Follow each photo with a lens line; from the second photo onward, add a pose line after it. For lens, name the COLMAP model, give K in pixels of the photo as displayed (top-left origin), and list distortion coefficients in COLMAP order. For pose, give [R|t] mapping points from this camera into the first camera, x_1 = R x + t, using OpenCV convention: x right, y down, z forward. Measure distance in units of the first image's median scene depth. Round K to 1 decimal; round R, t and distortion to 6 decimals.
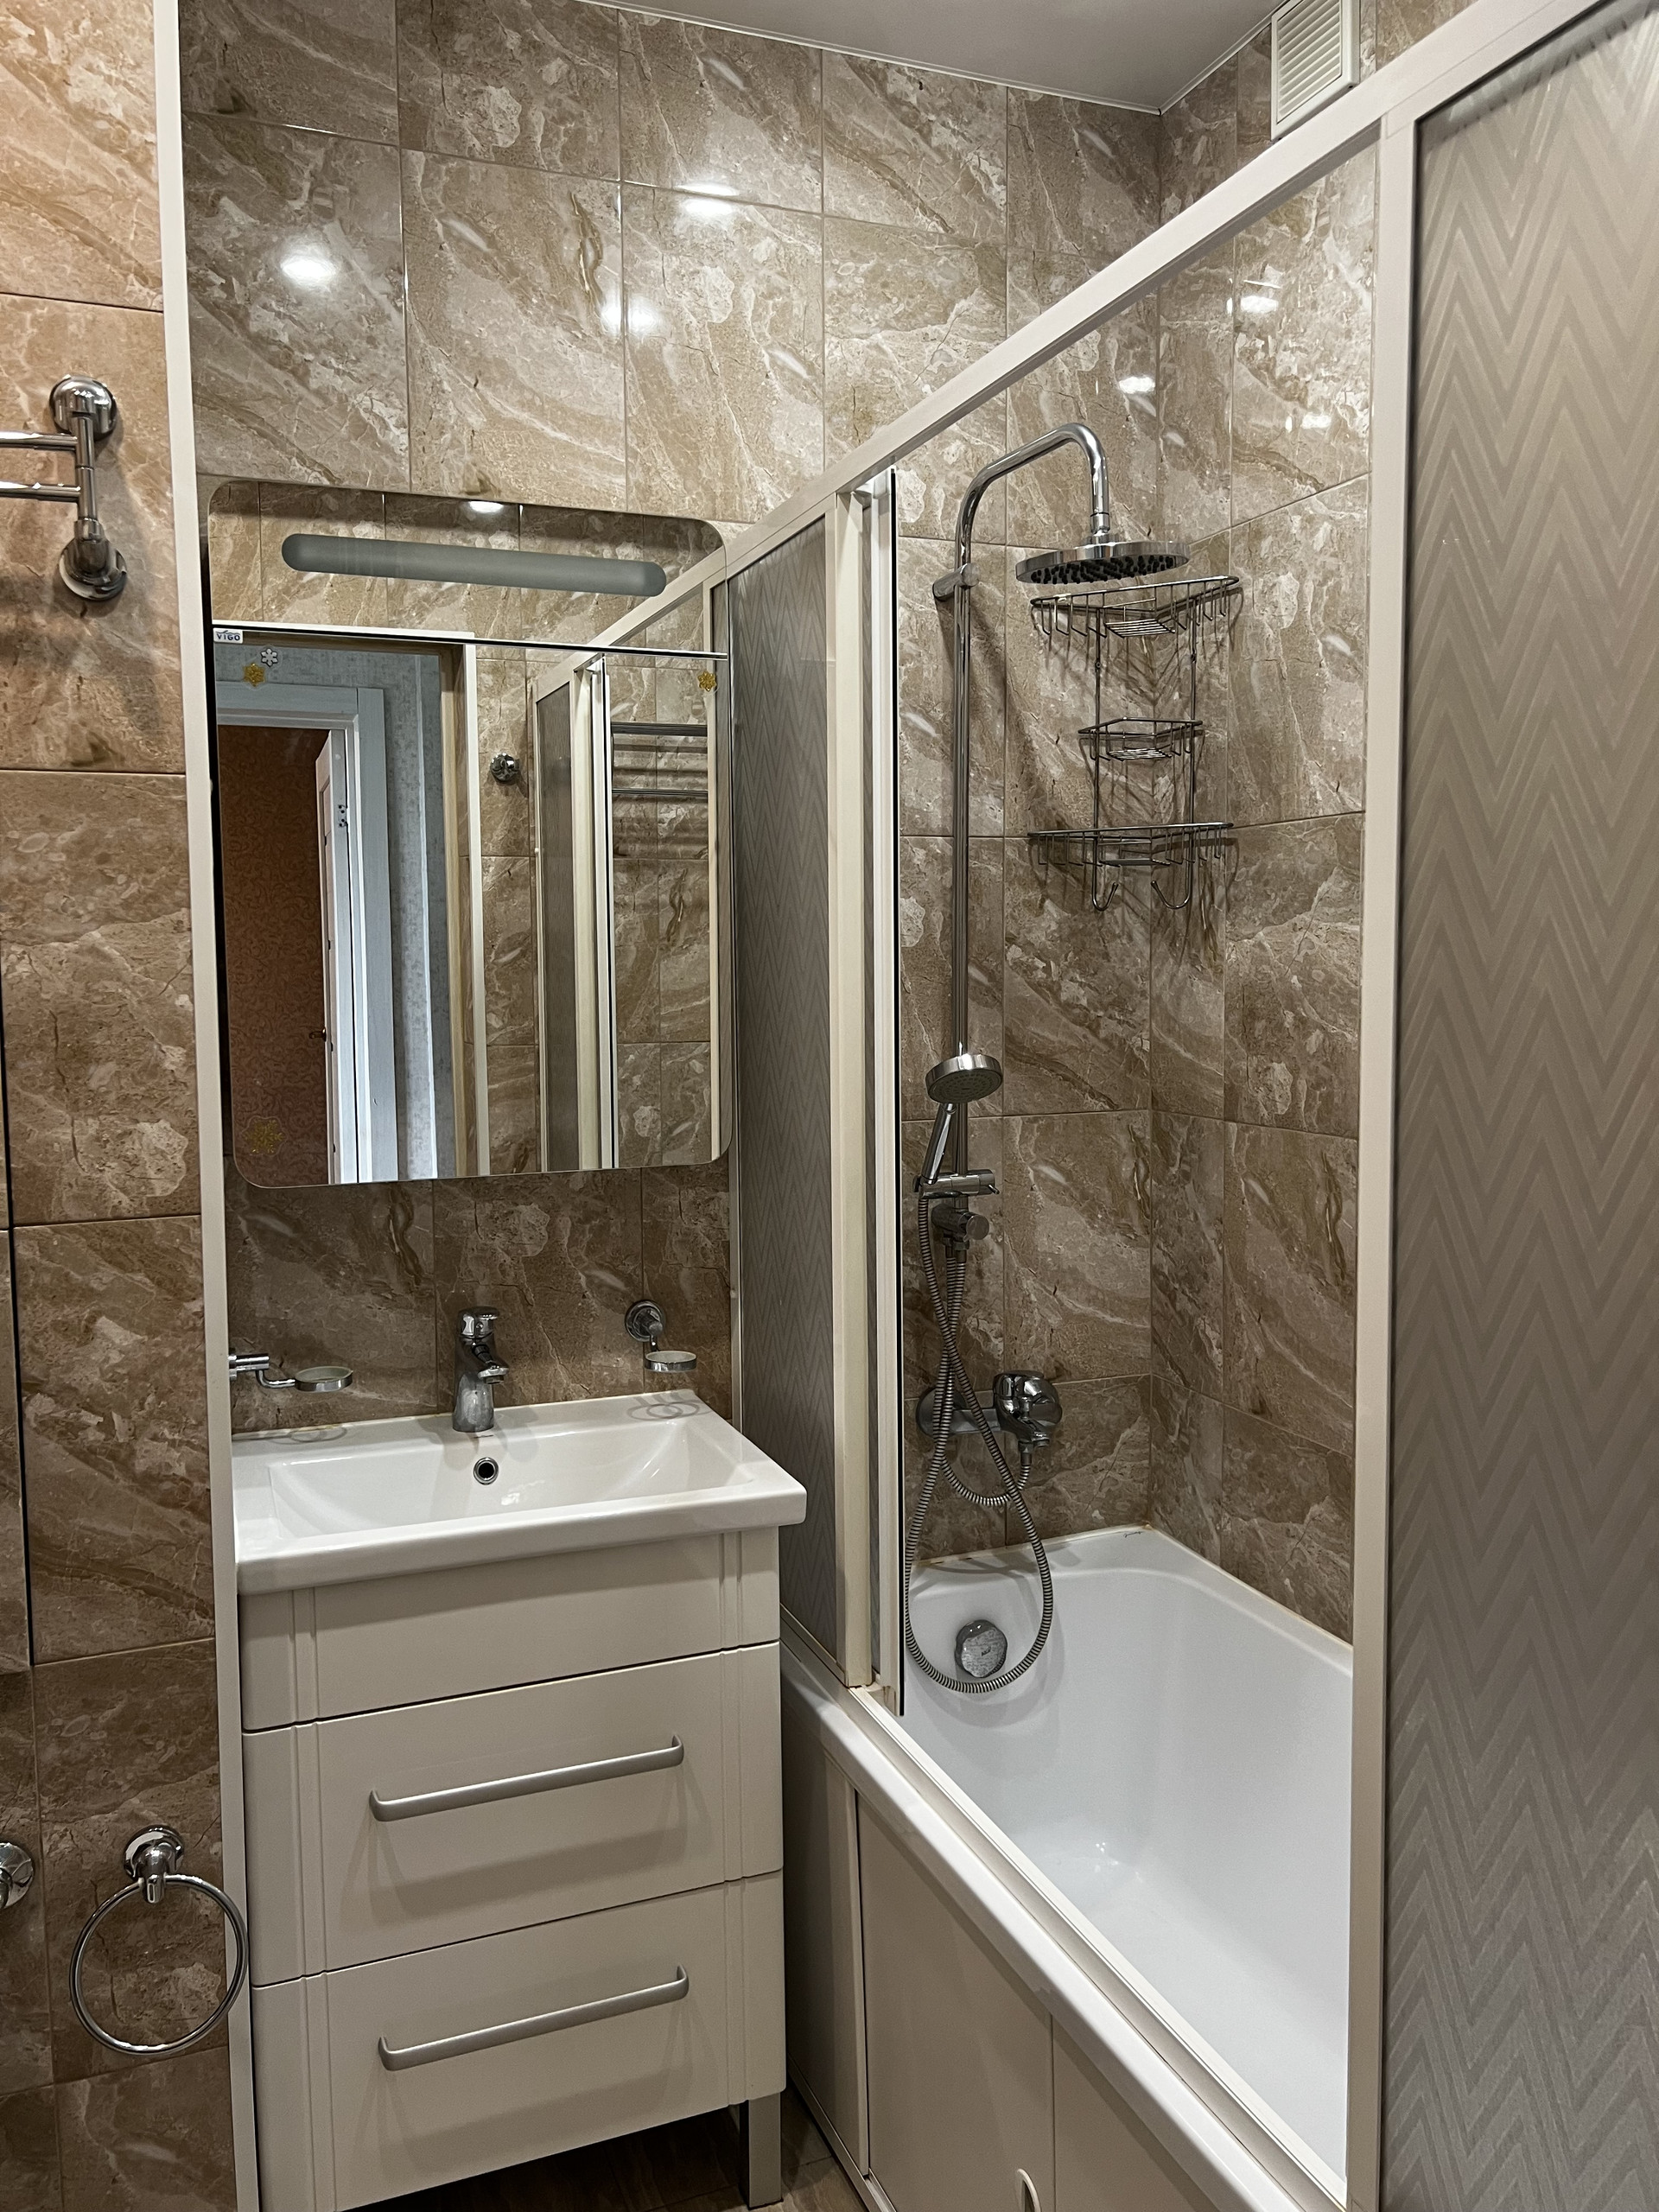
lens RADIAL K [[1687.7, 0, 829.5], [0, 1687.7, 1106.0], [0, 0, 1]] dist [-0.002780, -0.008495]
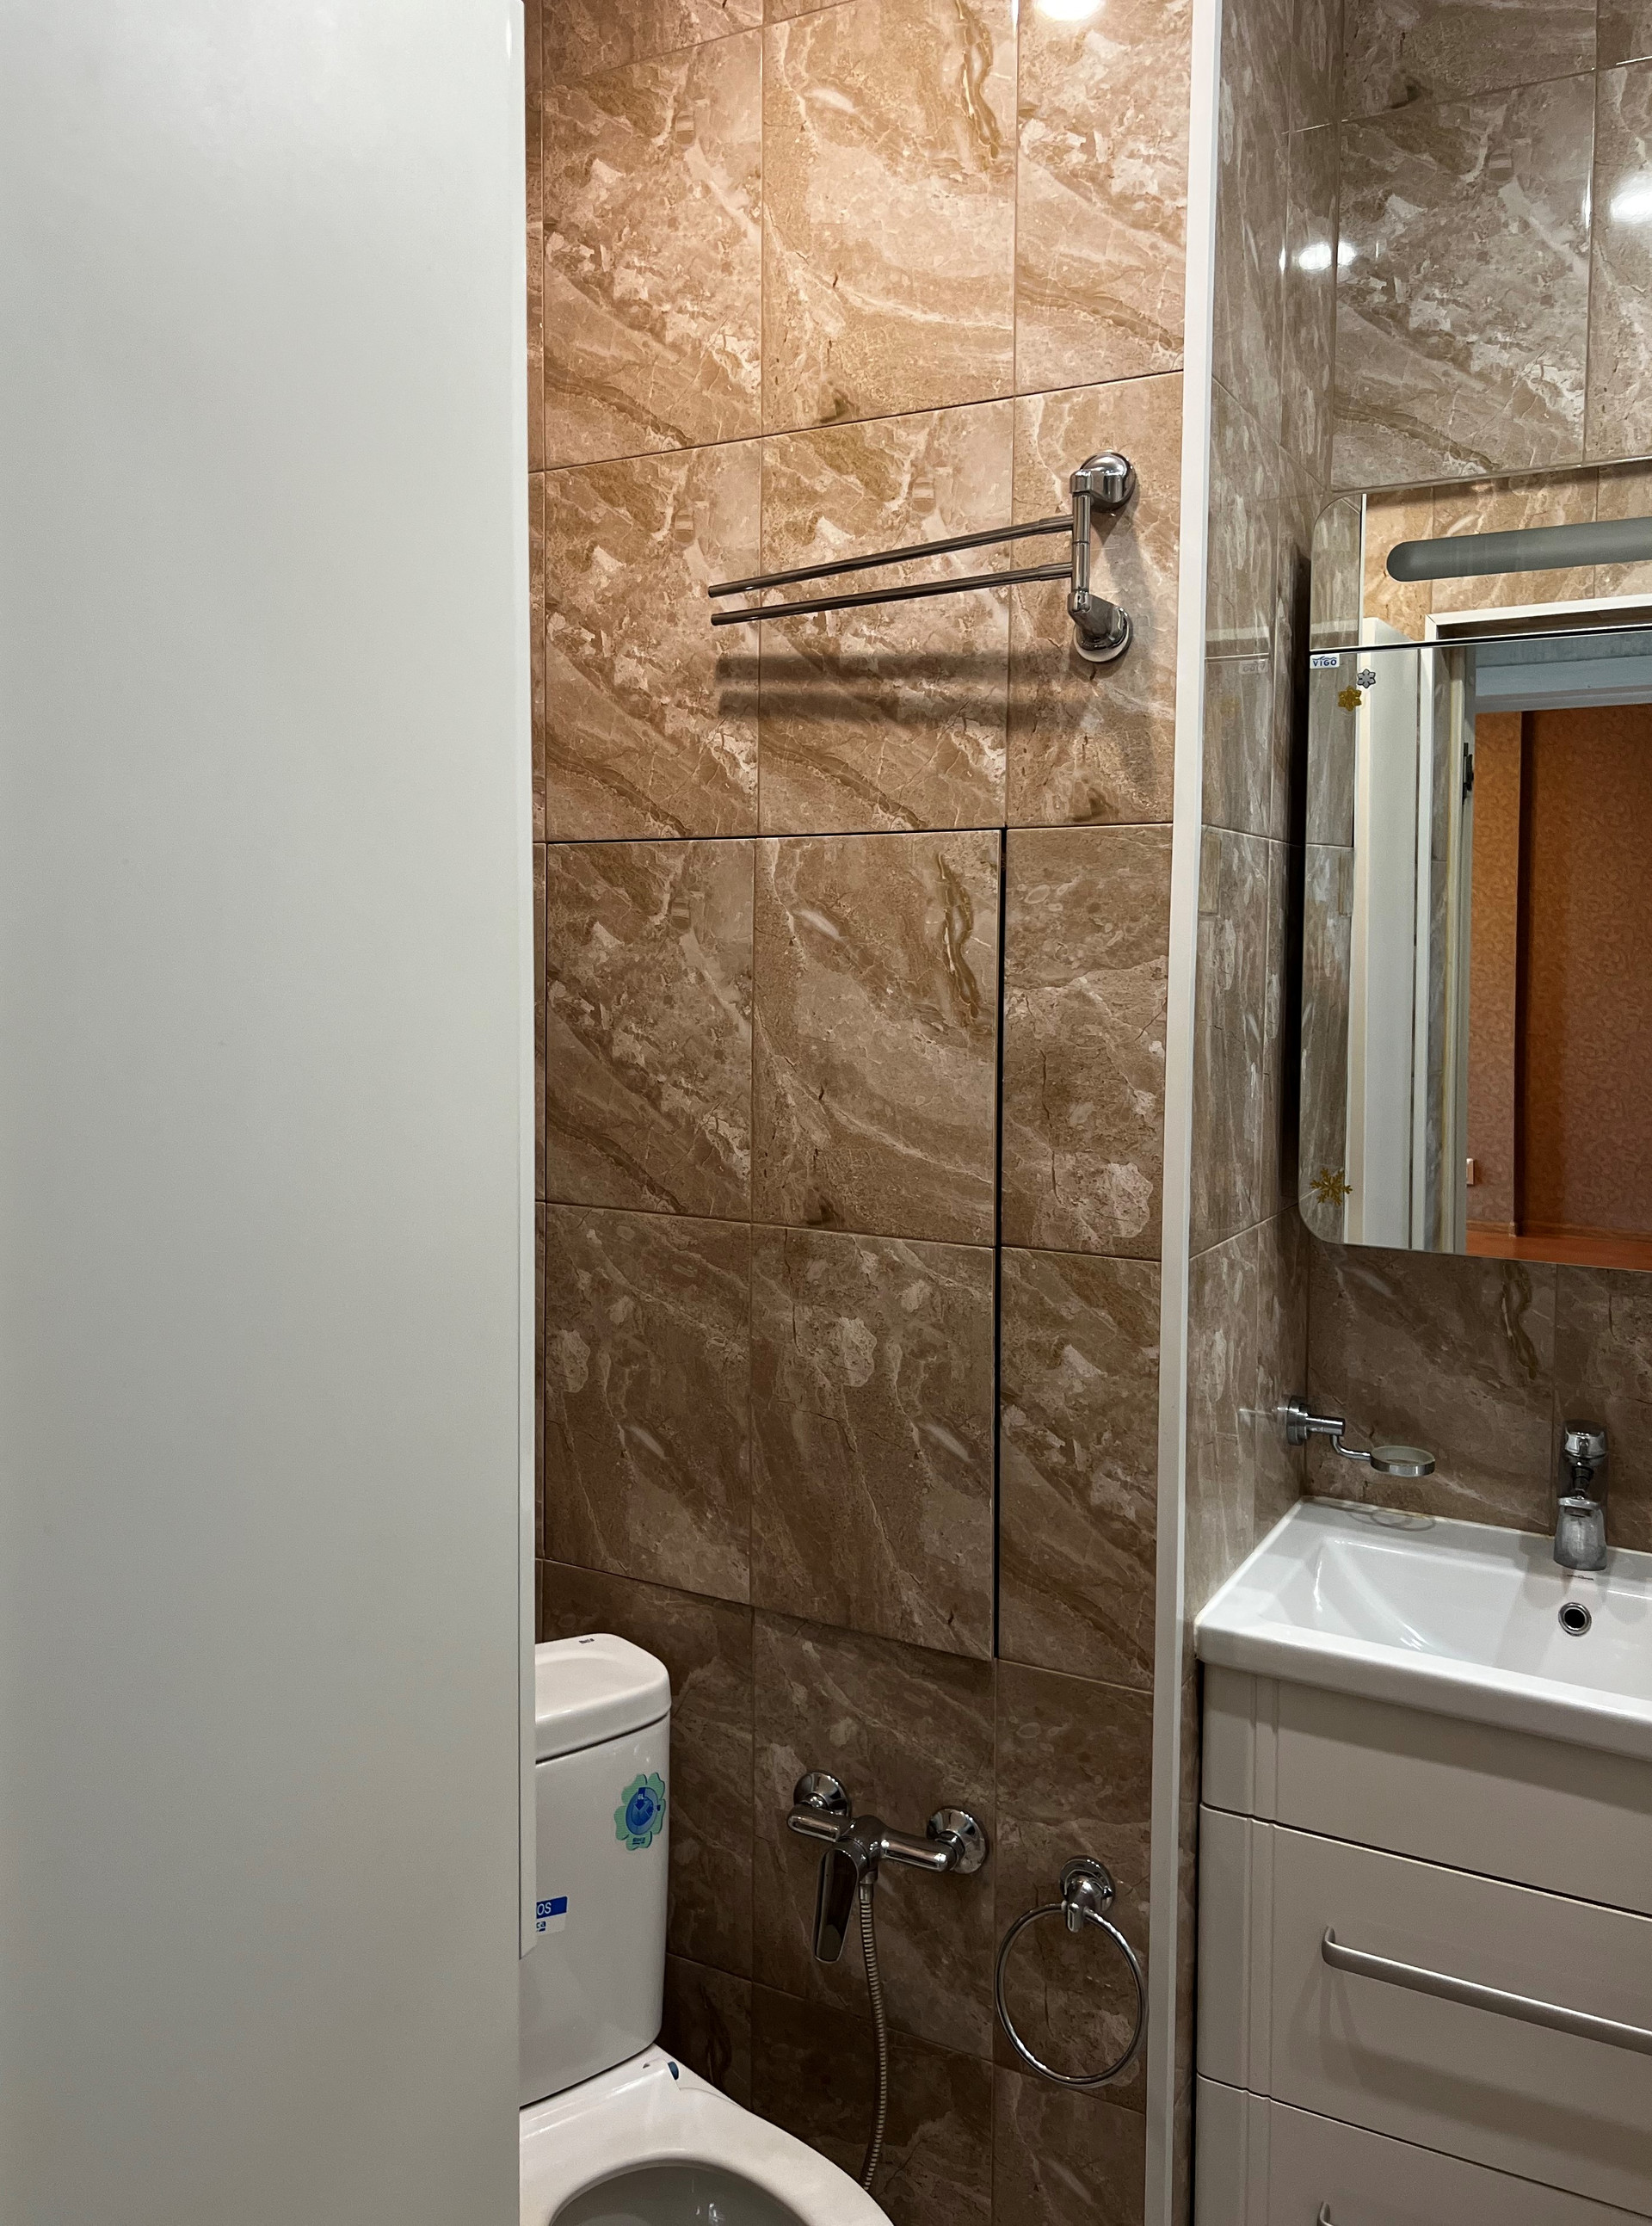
lens RADIAL K [[1842.2, 0, 824.9], [0, 1842.2, 1011.2], [0, 0, 1]] dist [0.042725, -0.100842]
pose [[0.593676, 0.049338, -0.803190, 0.386713], [-0.080925, 0.996719, 0.001410, -0.070293], [0.800624, 0.064161, 0.595721, 0.188052]]
